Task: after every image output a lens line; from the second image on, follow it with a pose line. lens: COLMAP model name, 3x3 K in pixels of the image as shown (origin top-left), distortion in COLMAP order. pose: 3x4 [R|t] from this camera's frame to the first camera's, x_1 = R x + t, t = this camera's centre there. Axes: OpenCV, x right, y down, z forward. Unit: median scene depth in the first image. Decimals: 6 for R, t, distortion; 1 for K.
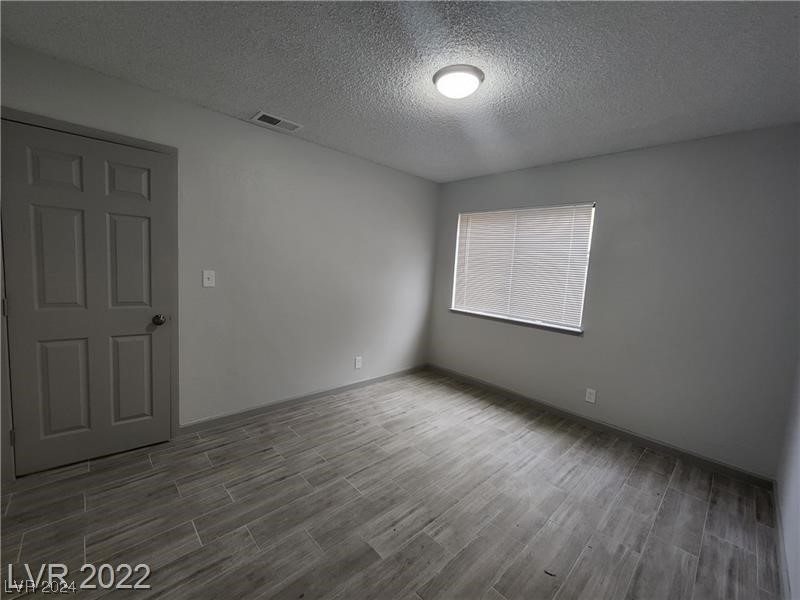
lens RADIAL K [[330.8, 0, 394.4], [0, 330.8, 294.0], [0, 0, 1]] dist [-0.000513, -0.000282]
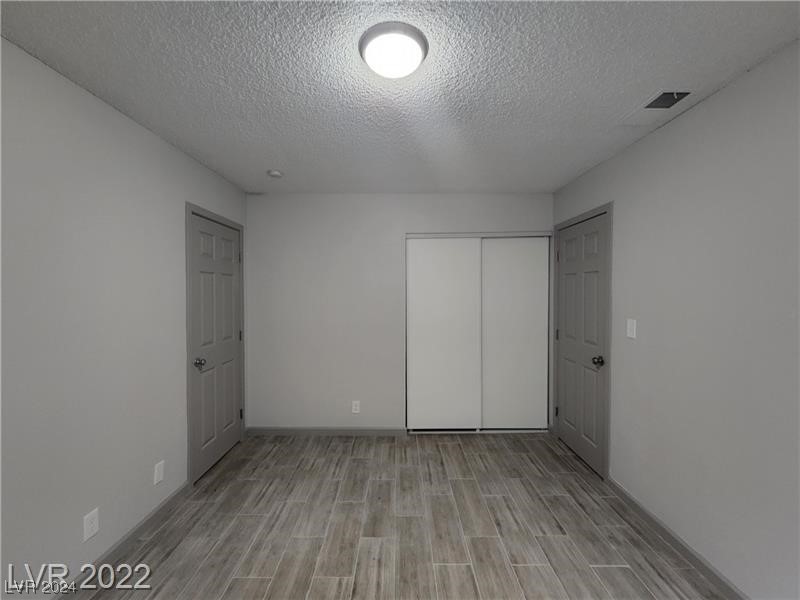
lens RADIAL K [[330.8, 0, 398.6], [0, 330.8, 298.2], [0, 0, 1]] dist [-0.000513, -0.000282]
pose [[-0.677797, -0.043035, -0.733989, 0.638893], [-0.107656, 0.993335, 0.041174, -0.121989], [0.727325, 0.106926, -0.677912, 1.442262]]
